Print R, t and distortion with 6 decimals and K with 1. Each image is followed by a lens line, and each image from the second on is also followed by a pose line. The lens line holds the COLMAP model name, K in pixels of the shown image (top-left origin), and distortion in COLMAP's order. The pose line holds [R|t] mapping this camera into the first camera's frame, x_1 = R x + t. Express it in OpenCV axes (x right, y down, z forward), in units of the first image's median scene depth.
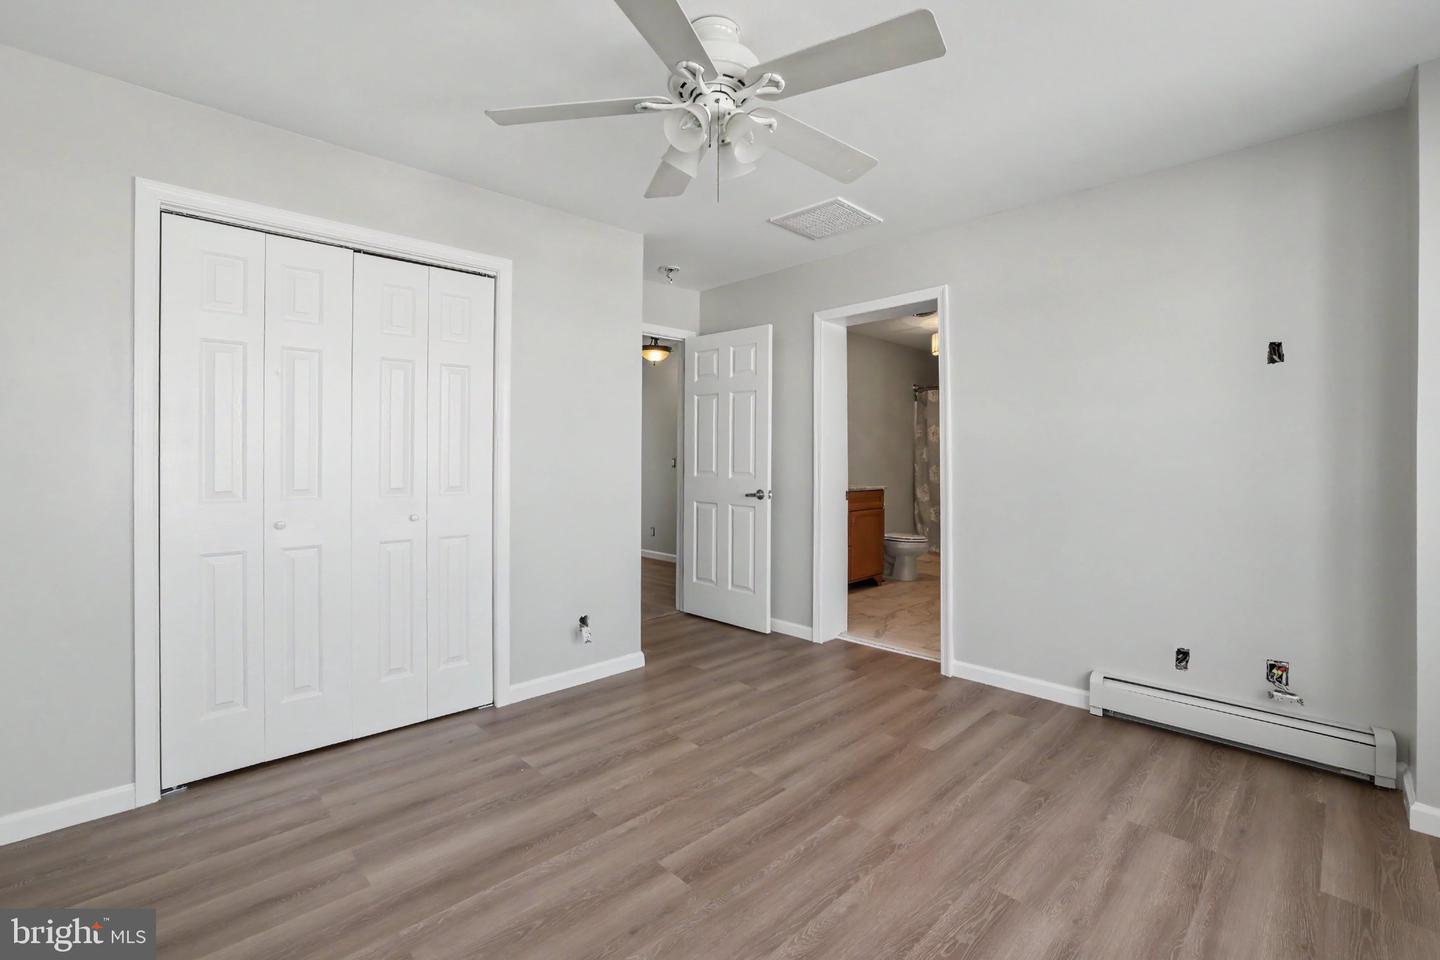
lens RADIAL K [[625.2, 0, 734.6], [0, 625.2, 450.0], [0, 0, 1]] dist [-0.027706, 0.006849]
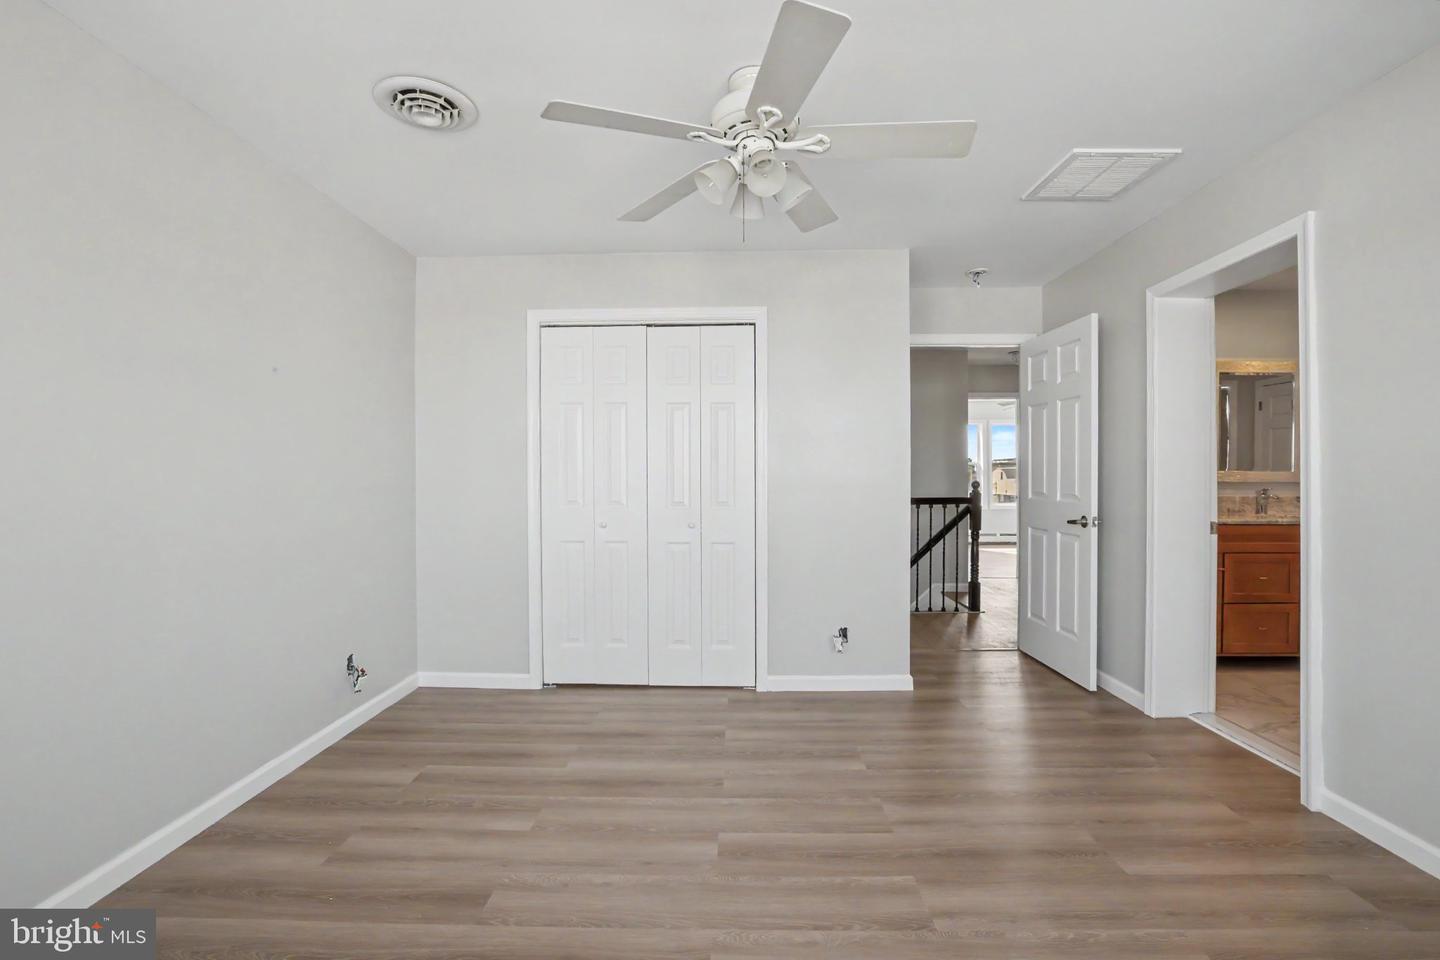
lens RADIAL K [[625.2, 0, 715.4], [0, 625.2, 477.4], [0, 0, 1]] dist [-0.027706, 0.006849]
pose [[0.705376, -0.003964, -0.708822, 0.440005], [0.013870, 0.999870, 0.008212, -0.000720], [0.708697, -0.015624, 0.705340, 0.125477]]
